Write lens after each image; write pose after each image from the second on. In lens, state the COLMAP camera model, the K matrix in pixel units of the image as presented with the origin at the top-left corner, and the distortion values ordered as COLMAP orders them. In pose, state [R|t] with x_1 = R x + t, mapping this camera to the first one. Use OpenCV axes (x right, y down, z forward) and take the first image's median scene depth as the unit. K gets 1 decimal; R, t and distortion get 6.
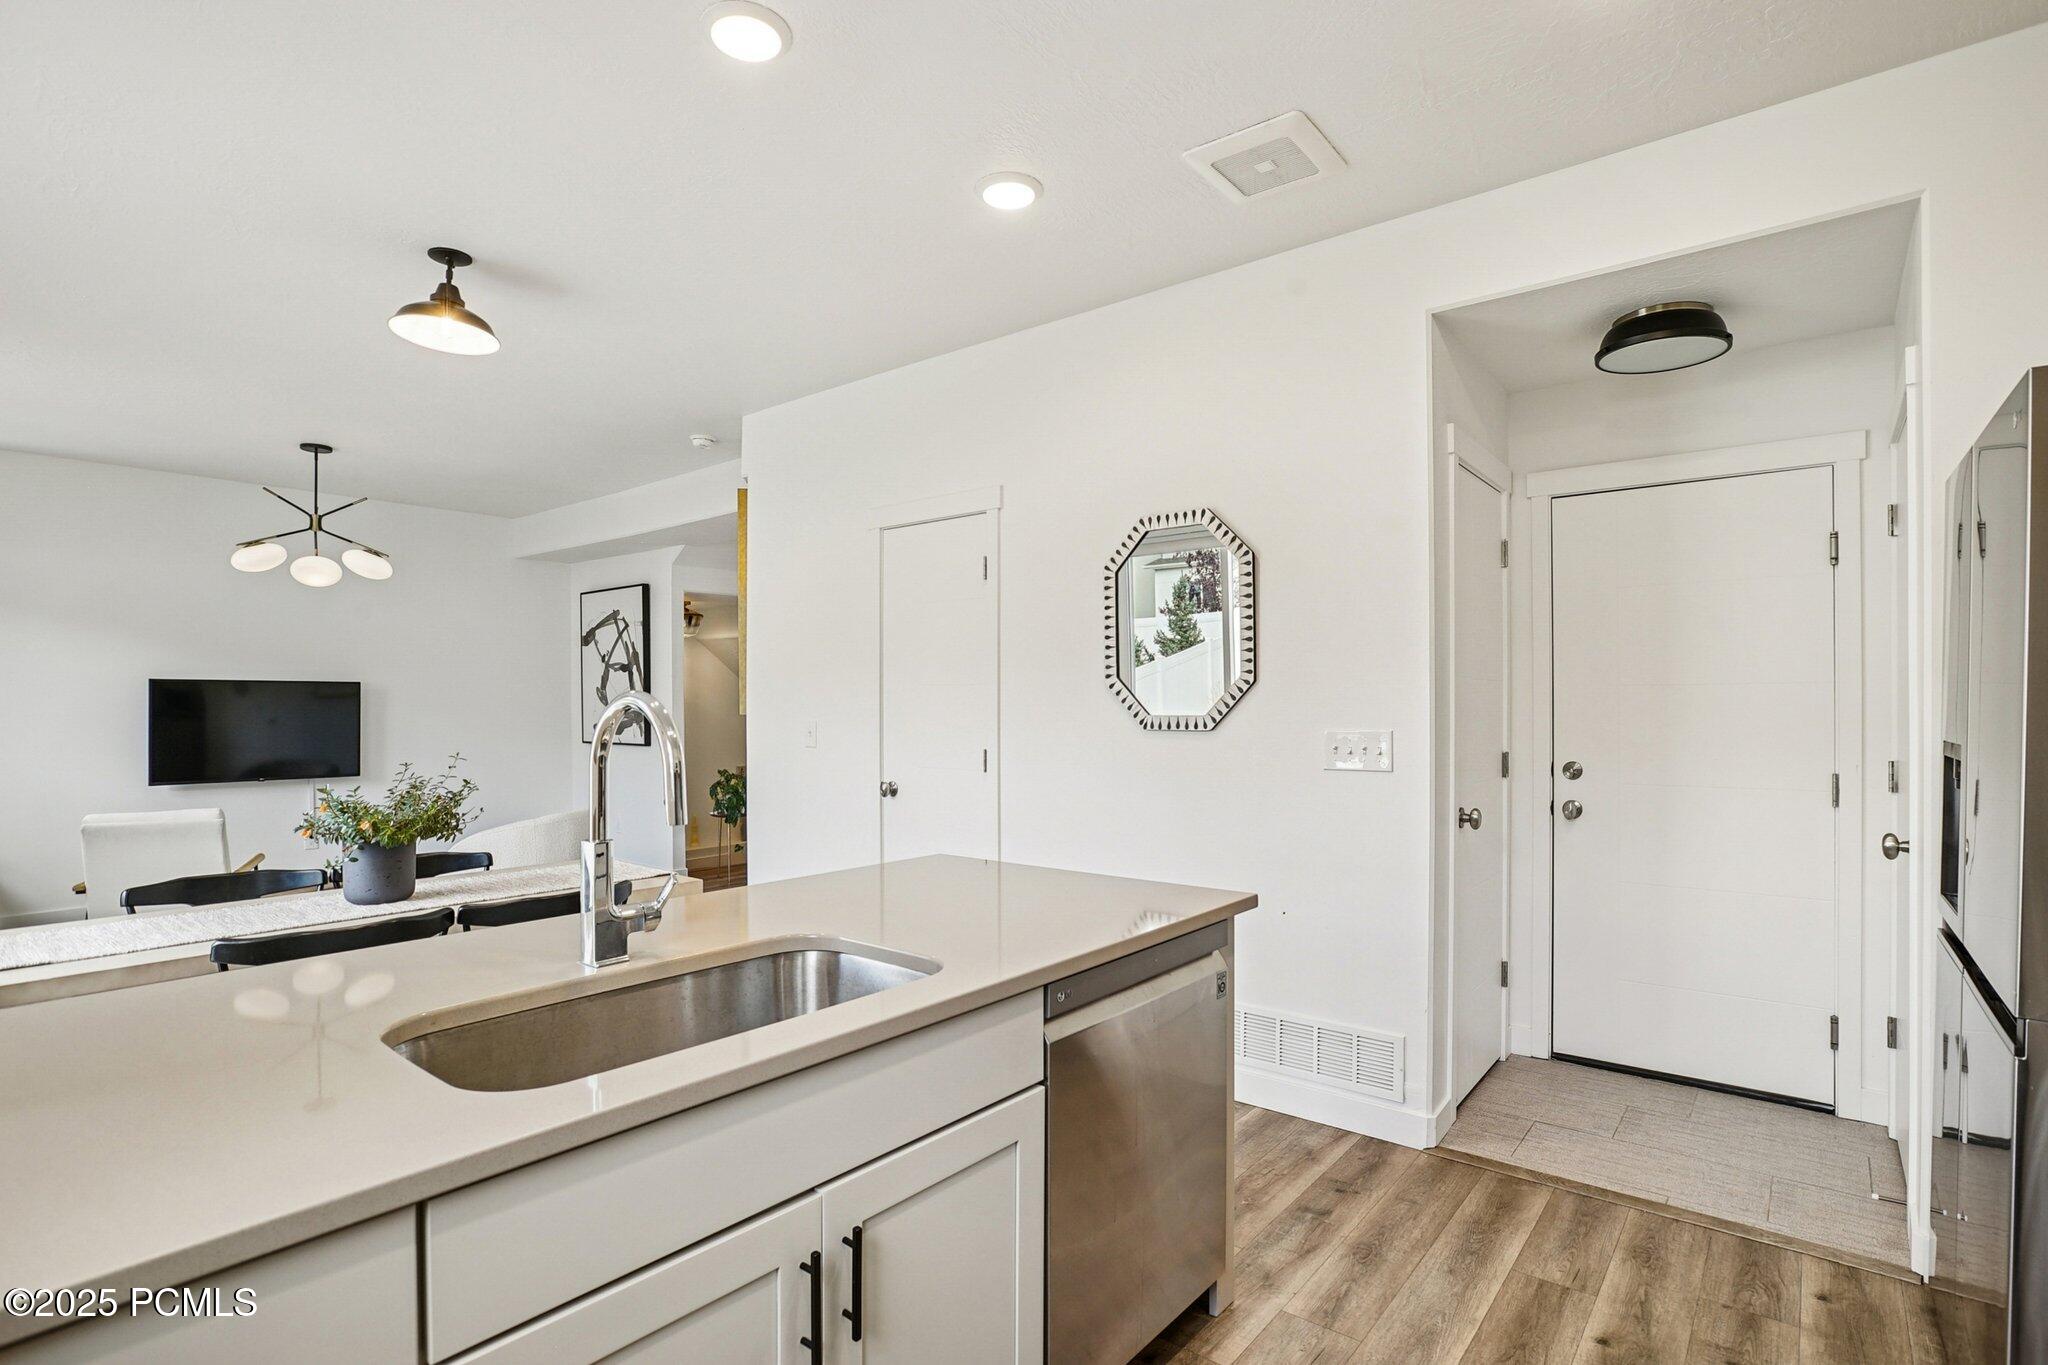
lens RADIAL K [[989.1, 0, 1041.8], [0, 989.1, 692.6], [0, 0, 1]] dist [-0.032675, 0.000650]
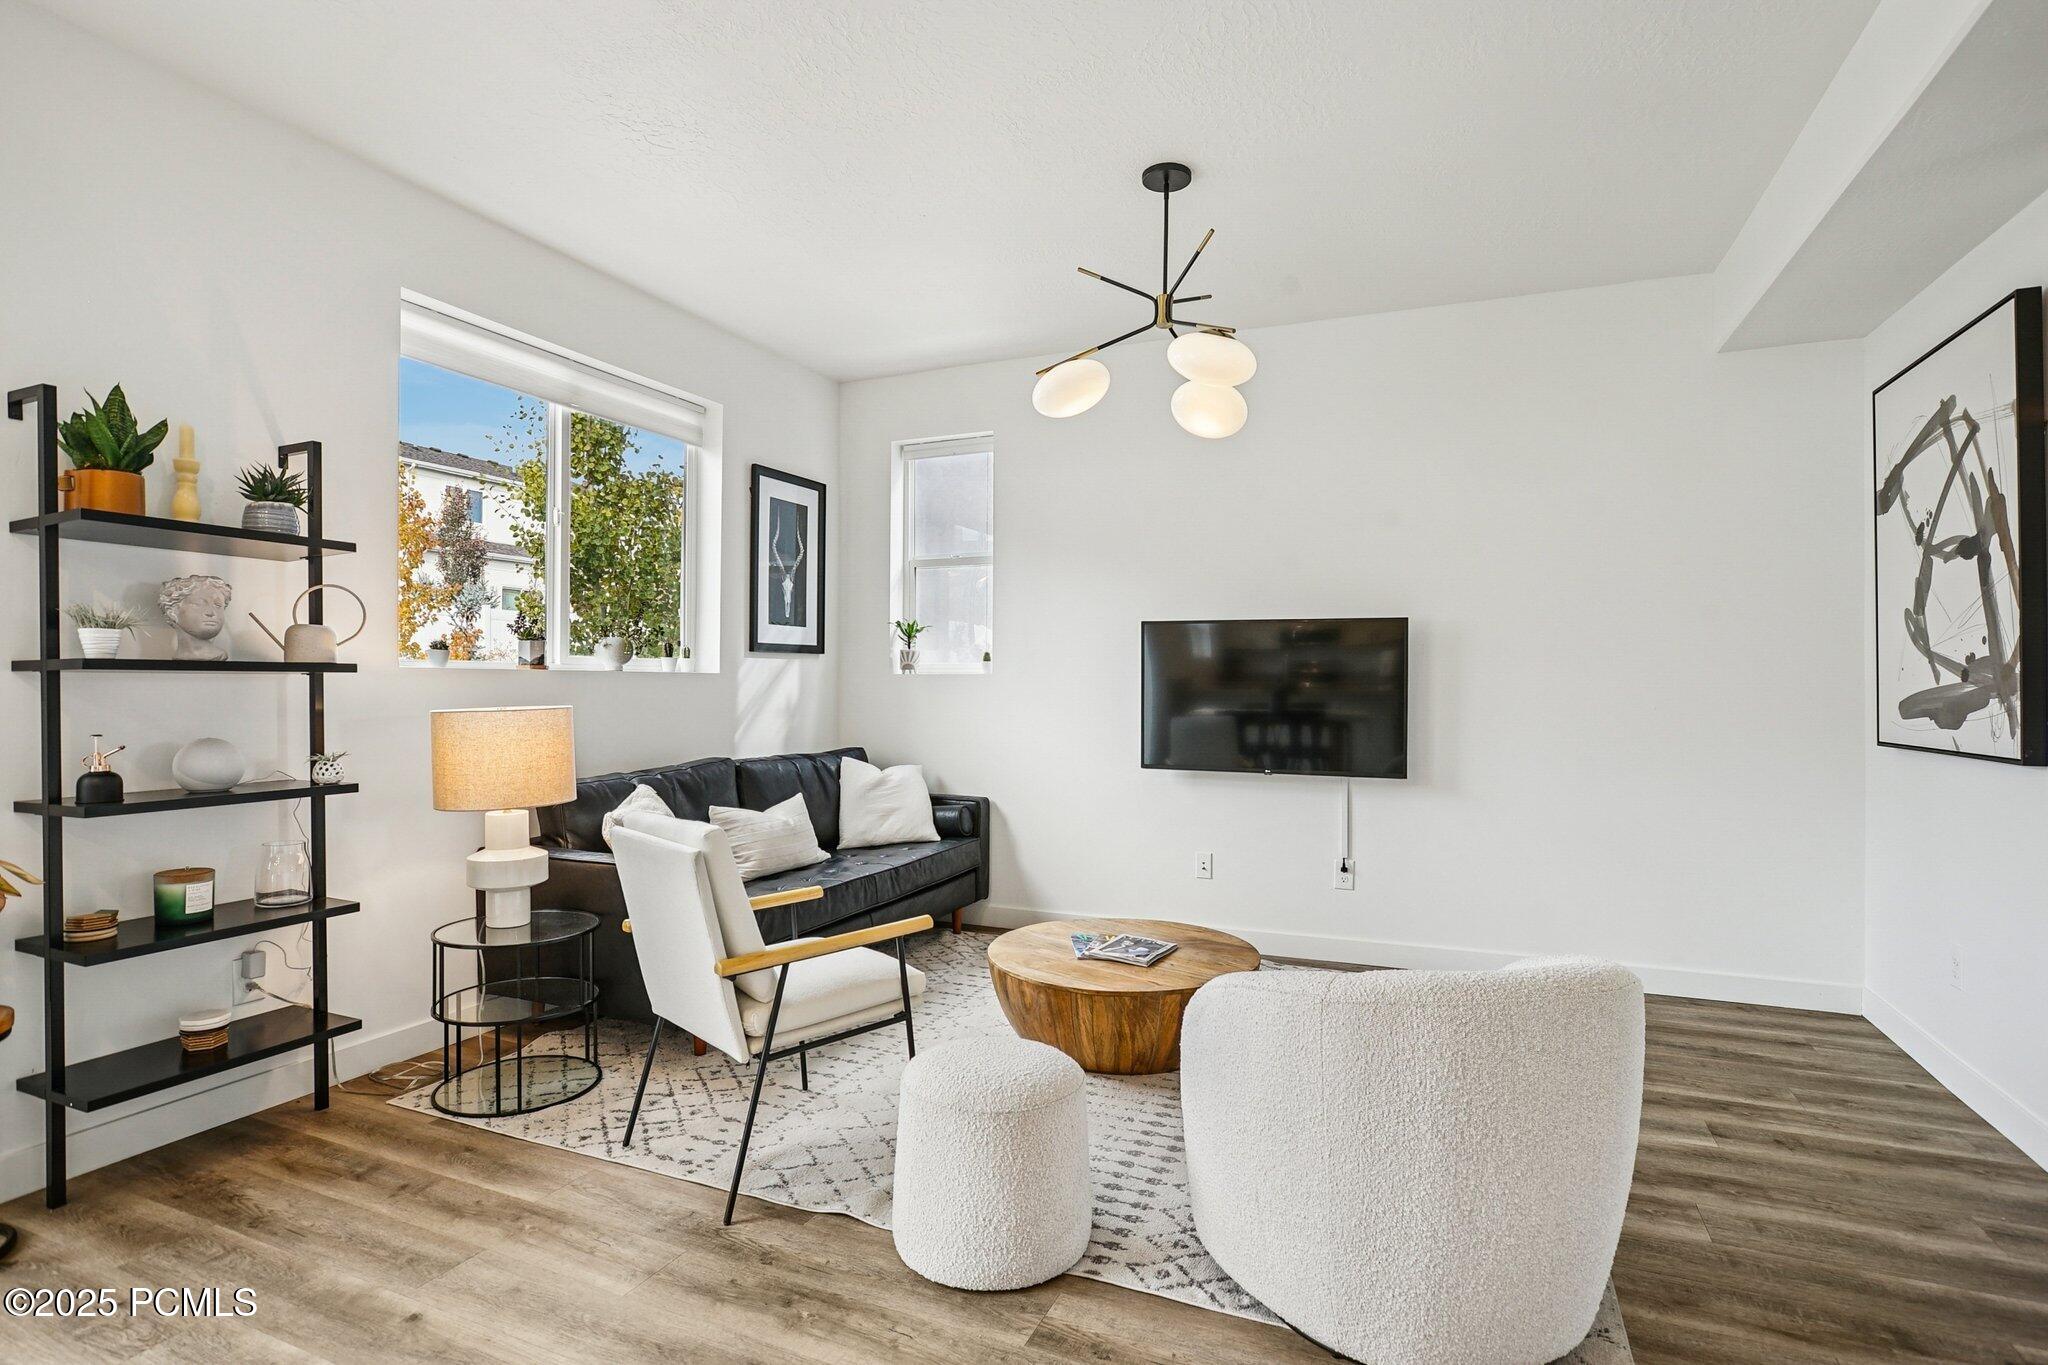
lens RADIAL K [[1019.9, 0, 1031.0], [0, 1019.9, 691.5], [0, 0, 1]] dist [-0.055747, 0.026484]
pose [[0.264504, 0.010992, -0.964322, -0.160932], [0.004315, 0.999912, 0.012582, 0.022543], [0.964375, -0.007489, 0.264433, 0.568345]]
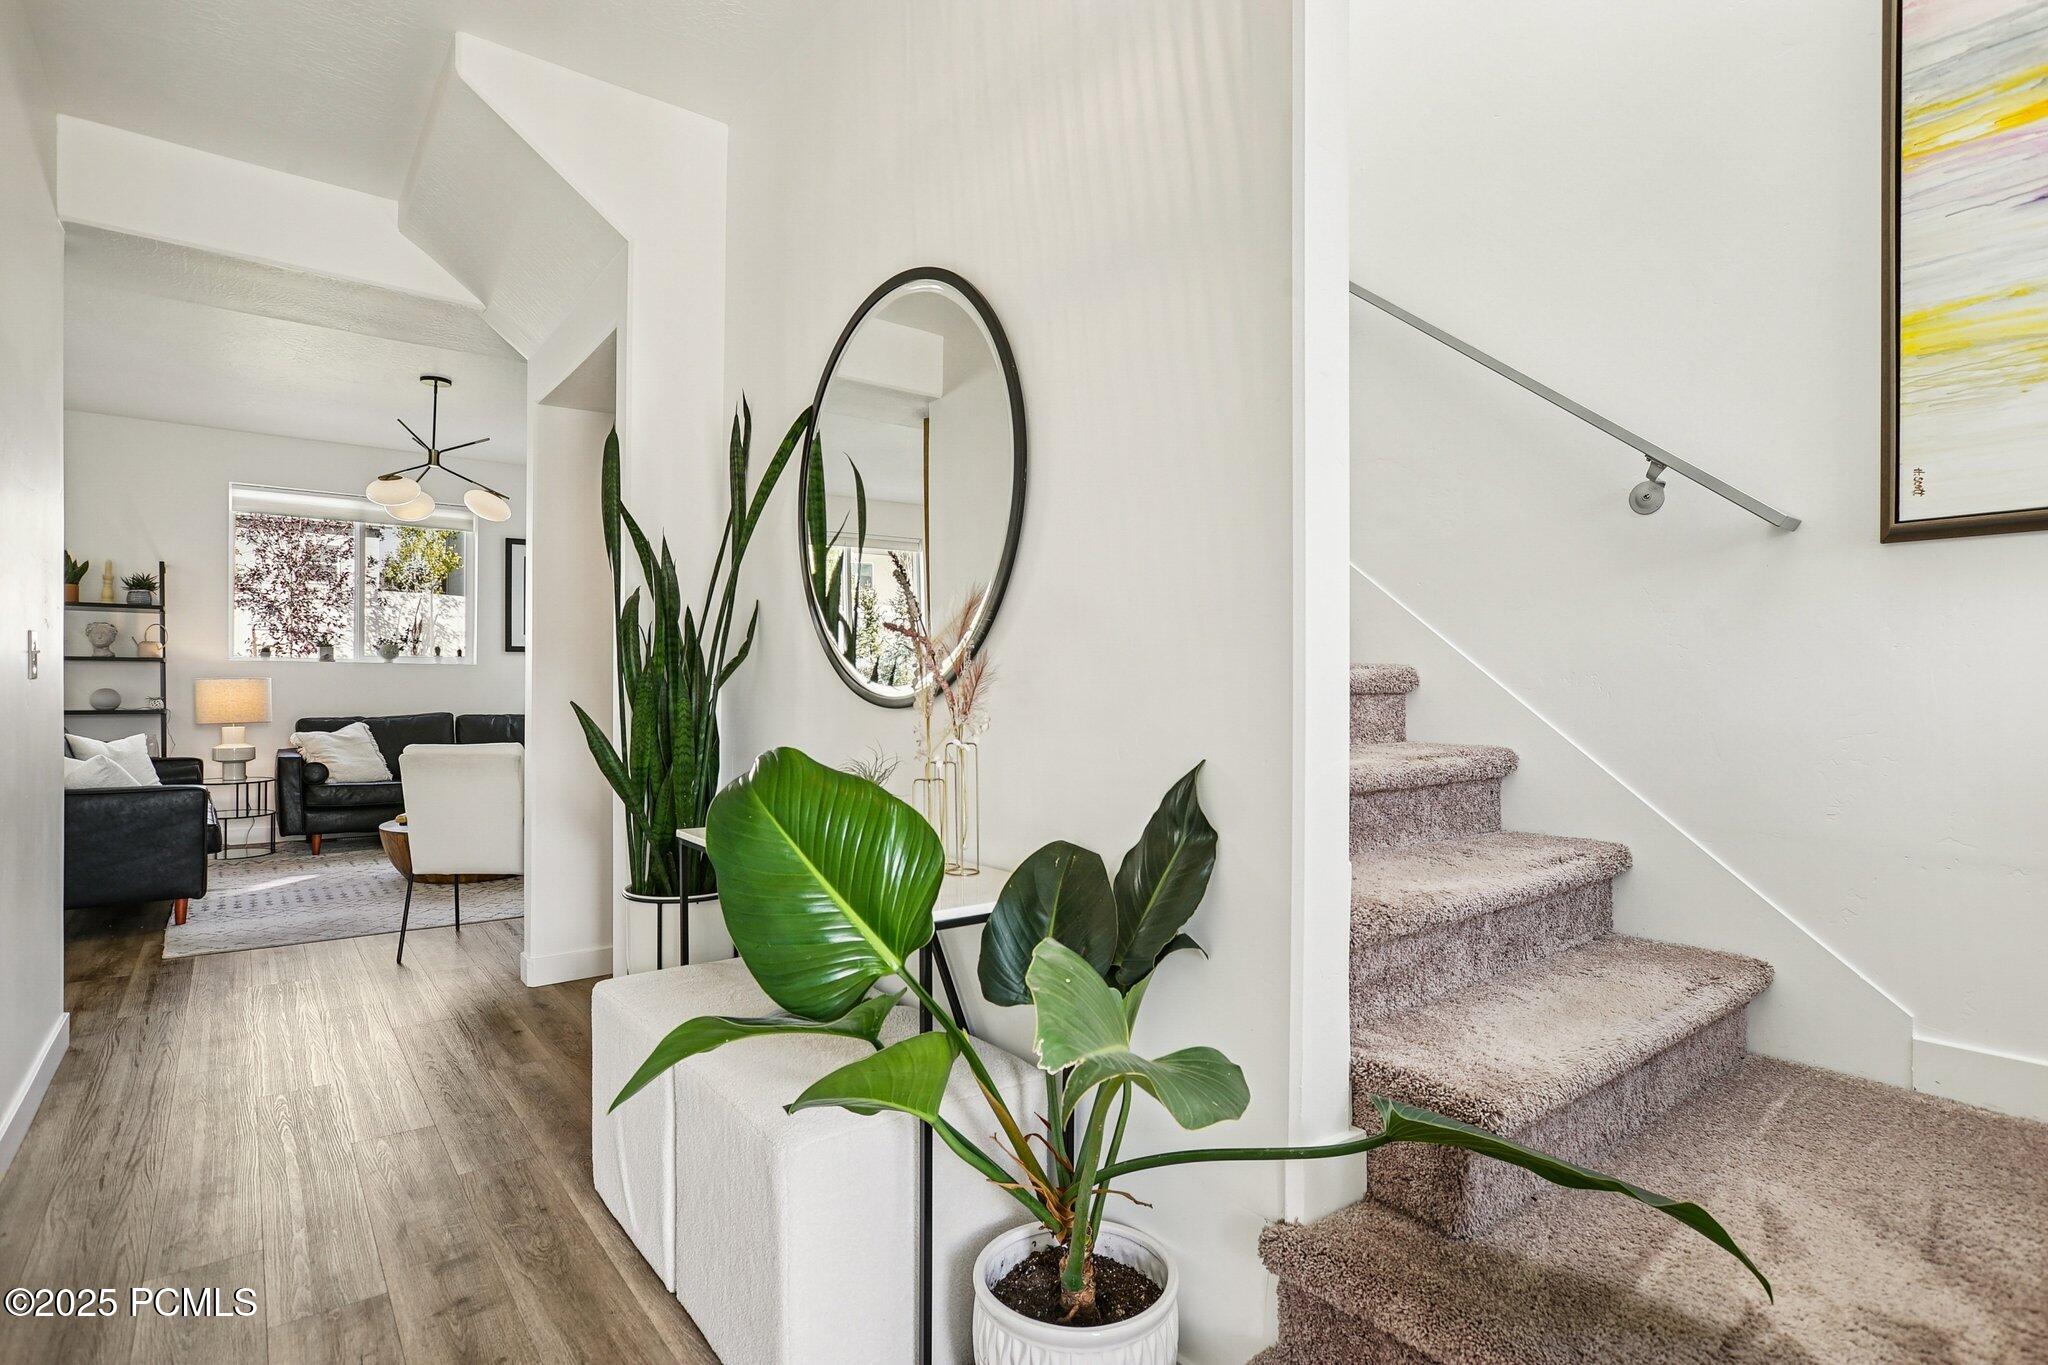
lens RADIAL K [[1042.2, 0, 1024.0], [0, 1042.2, 682.5], [0, 0, 1]] dist [0.000529, -0.000091]
pose [[-0.250709, 0.001507, -0.968061, 0.088758], [0.005123, 0.999987, 0.000230, 0.039732], [0.968049, -0.004902, -0.250713, 1.346384]]
